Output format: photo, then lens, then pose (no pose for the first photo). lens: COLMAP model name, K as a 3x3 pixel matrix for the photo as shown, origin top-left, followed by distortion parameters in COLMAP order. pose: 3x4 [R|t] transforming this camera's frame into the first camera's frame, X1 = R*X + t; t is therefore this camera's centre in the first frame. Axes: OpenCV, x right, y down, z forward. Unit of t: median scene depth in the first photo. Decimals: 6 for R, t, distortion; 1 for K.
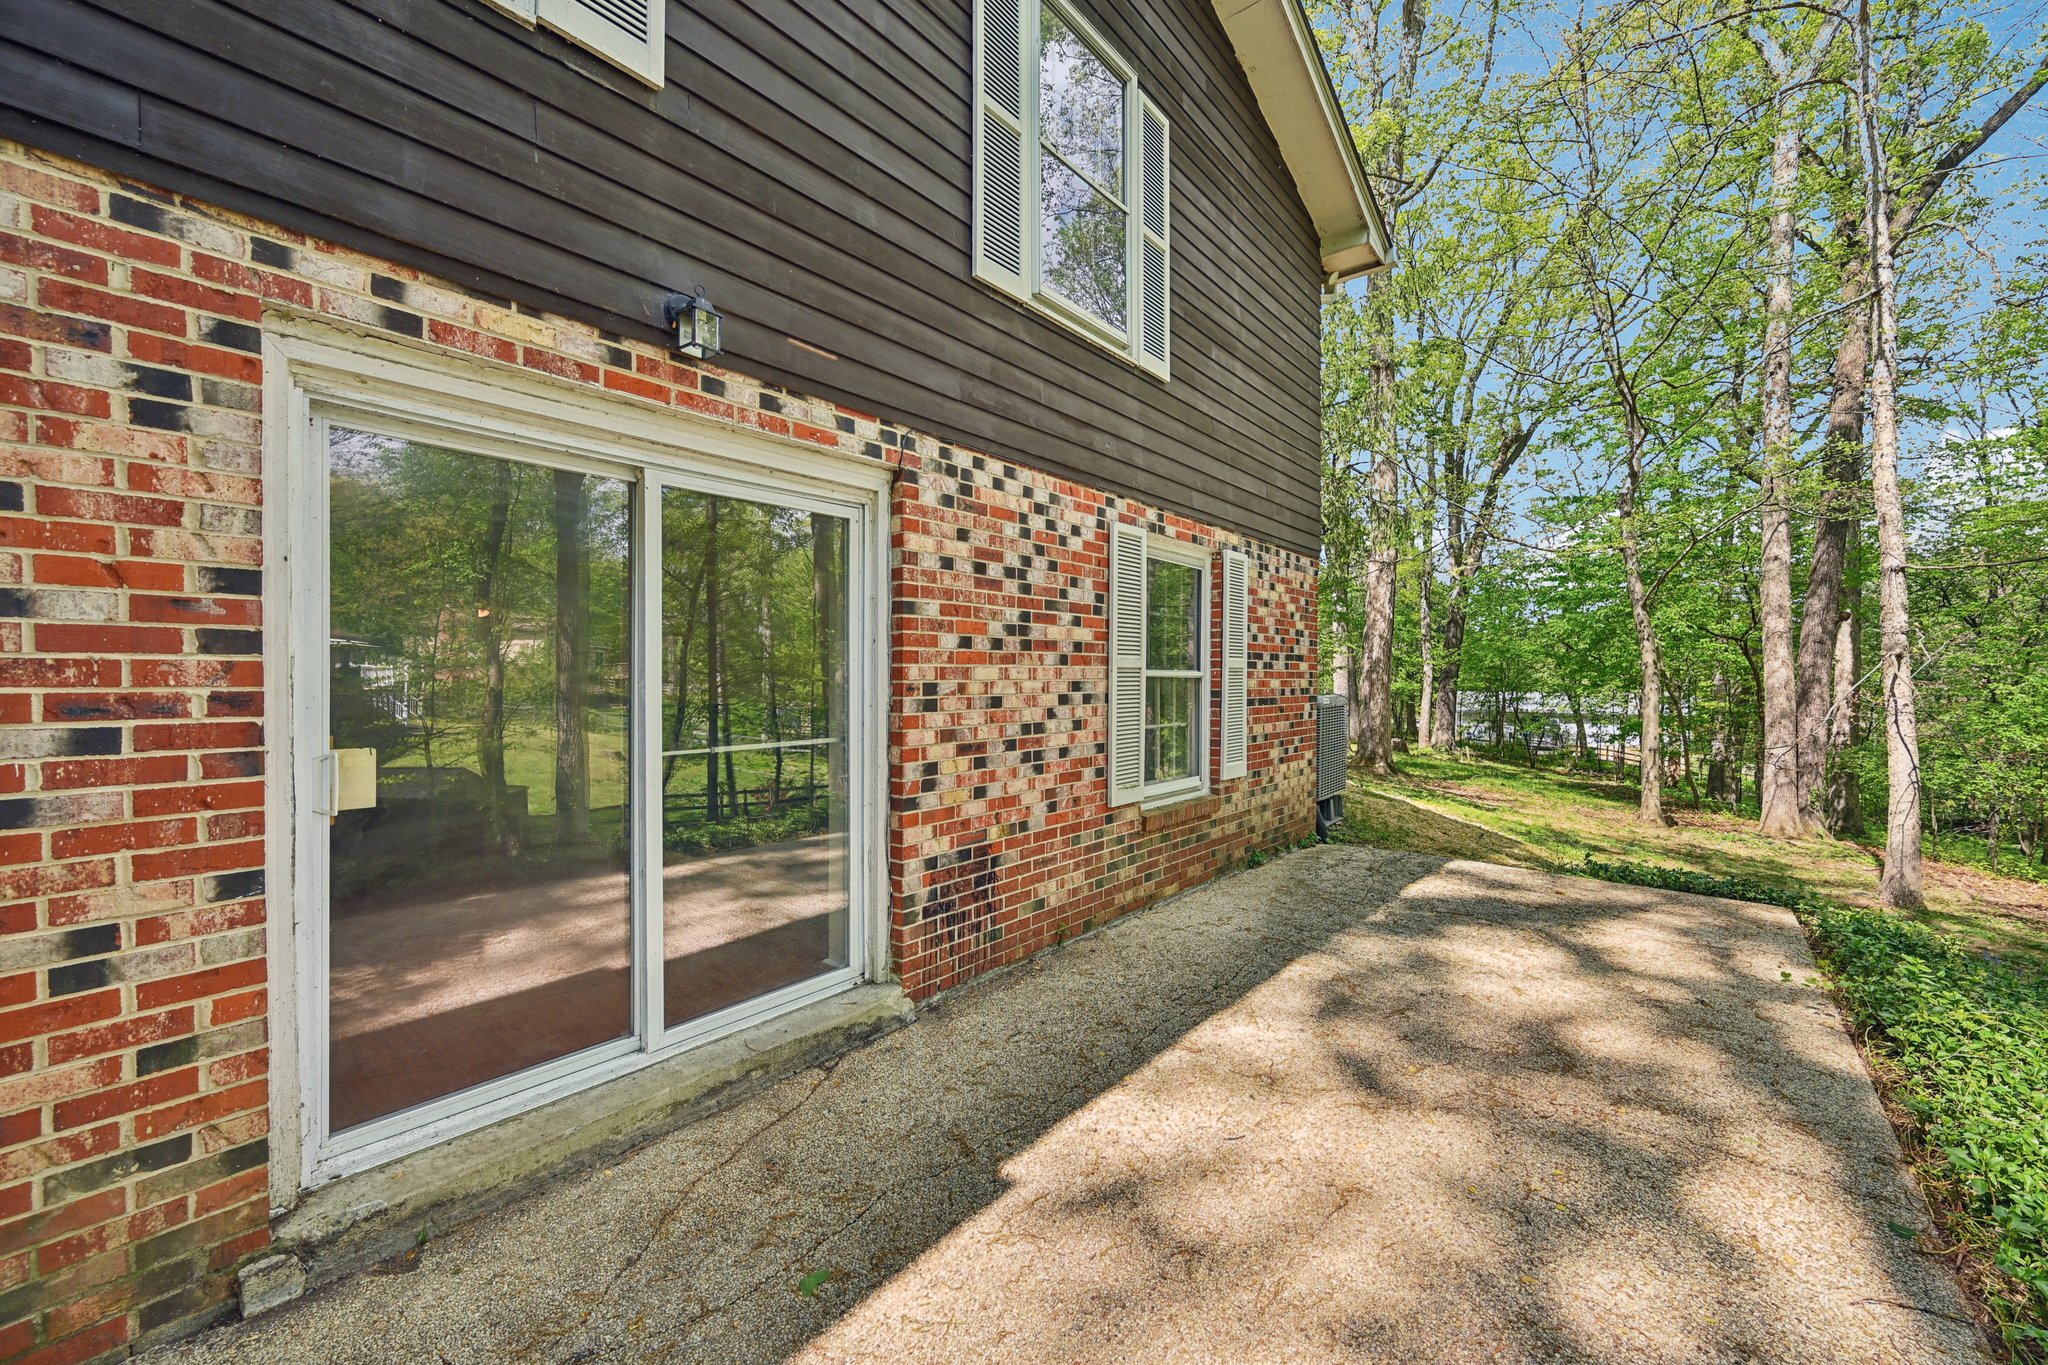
lens RADIAL K [[802.2, 0, 1029.6], [0, 802.2, 683.8], [0, 0, 1]] dist [-0.010369, -0.000291]
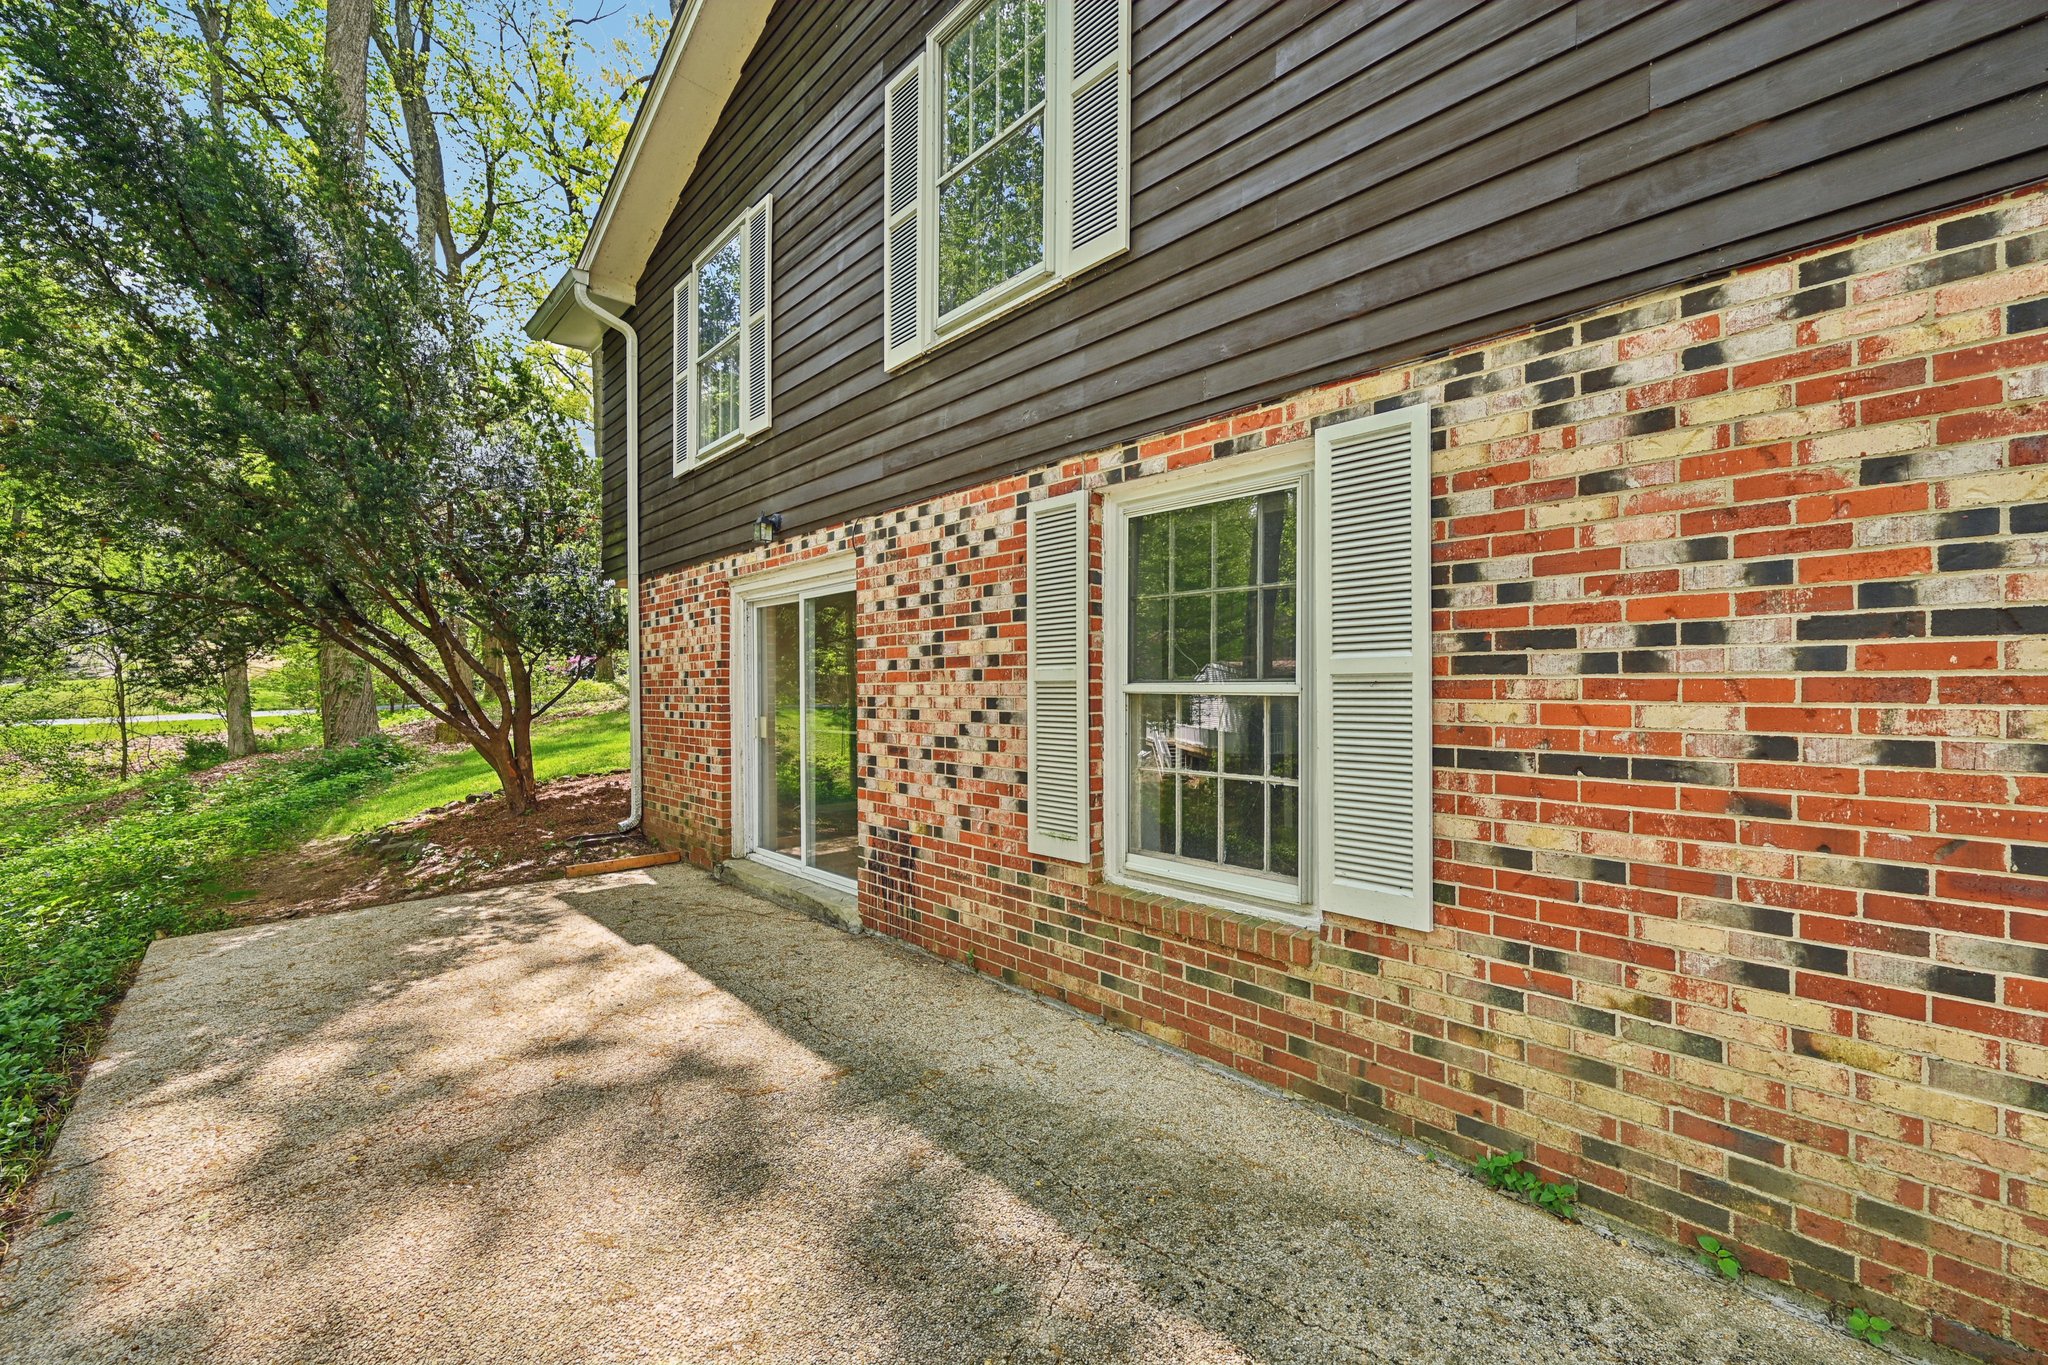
lens RADIAL K [[802.2, 0, 1029.6], [0, 802.2, 683.8], [0, 0, 1]] dist [-0.010369, -0.000291]
pose [[-0.116496, -0.003045, -0.993187, 1.064894], [-0.004140, 0.999988, -0.002580, -0.018781], [0.993183, 0.003811, -0.116507, 1.270249]]
